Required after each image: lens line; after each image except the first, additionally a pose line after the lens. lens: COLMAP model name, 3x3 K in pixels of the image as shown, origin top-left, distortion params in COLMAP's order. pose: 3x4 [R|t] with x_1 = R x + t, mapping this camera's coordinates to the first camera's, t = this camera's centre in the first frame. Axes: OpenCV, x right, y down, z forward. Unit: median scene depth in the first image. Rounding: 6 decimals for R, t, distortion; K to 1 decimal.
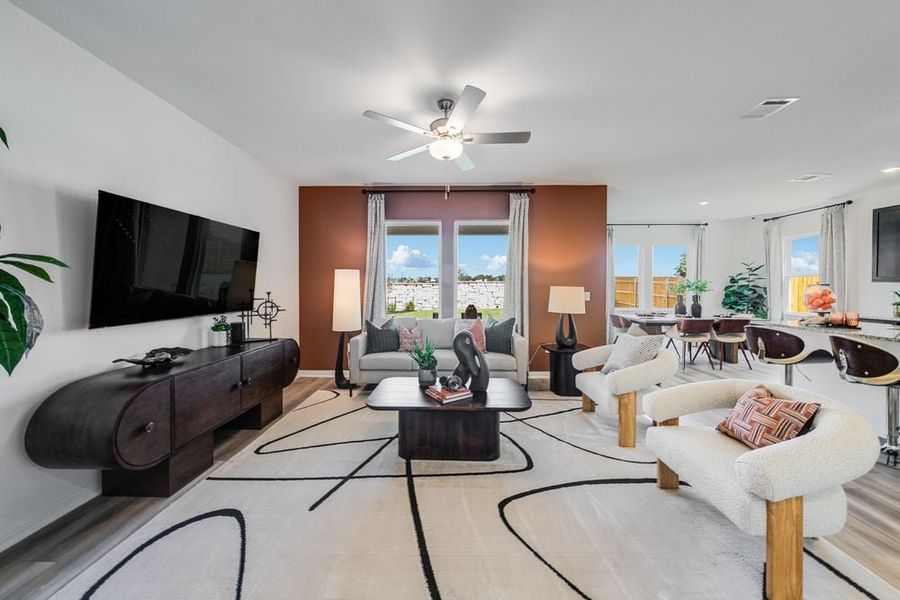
lens RADIAL K [[309.7, 0, 450.1], [0, 309.7, 288.5], [0, 0, 1]] dist [-0.000899, 0.000130]
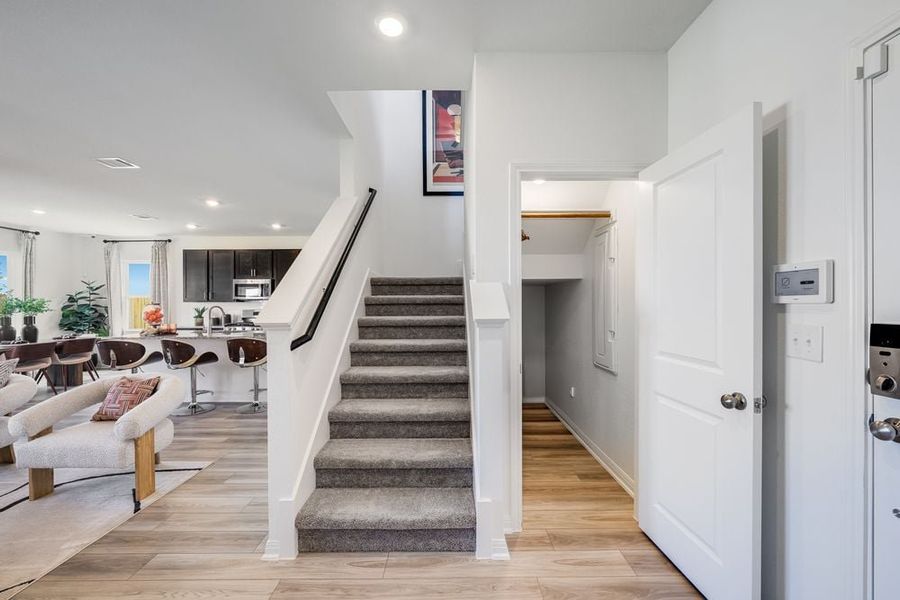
lens RADIAL K [[350.0, 0, 449.8], [0, 350.0, 304.2], [0, 0, 1]] dist [0.000270, 0.000179]
pose [[-0.016364, -0.003479, 0.999860, -0.237329], [0.014039, 0.999895, 0.003709, 0.000304], [-0.999768, 0.014097, -0.016314, -0.177808]]
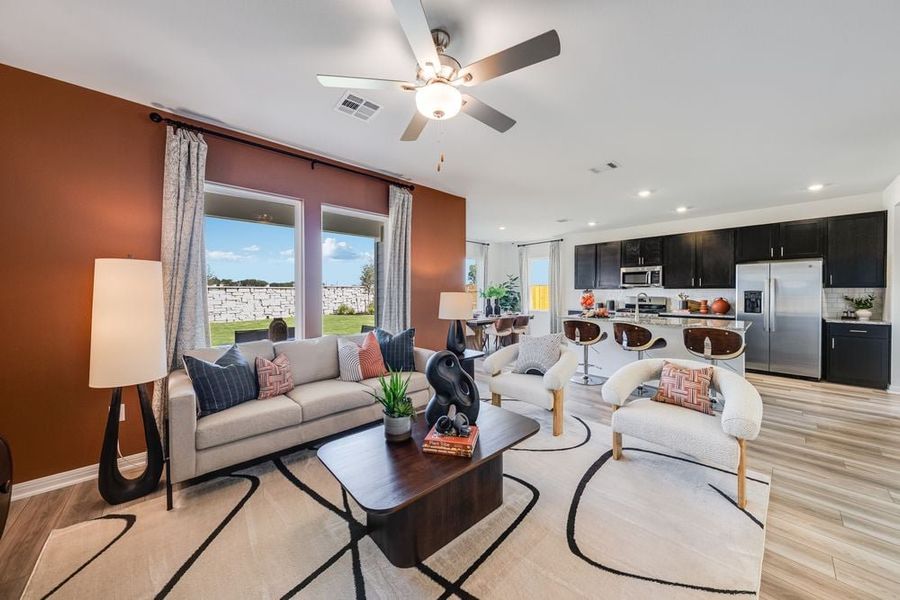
lens RADIAL K [[307.6, 0, 449.9], [0, 307.6, 295.1], [0, 0, 1]] dist [-0.001547, -0.000090]
pose [[0.727996, -0.009532, 0.685515, -0.276496], [0.008352, 0.999952, 0.005035, -0.002674], [-0.685531, 0.002060, 0.728041, 0.263293]]
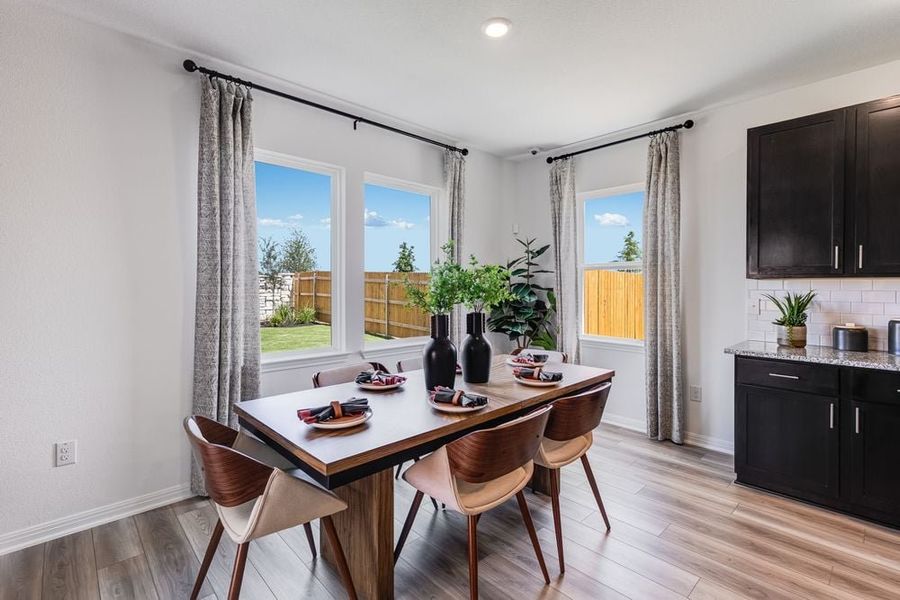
lens RADIAL K [[412.5, 0, 450.5], [0, 412.5, 289.7], [0, 0, 1]] dist [-0.001375, -0.000252]
pose [[0.715297, -0.004493, 0.698806, 0.599691], [0.004005, 0.999989, 0.002330, -0.005963], [-0.698809, 0.001132, 0.715307, 0.900494]]
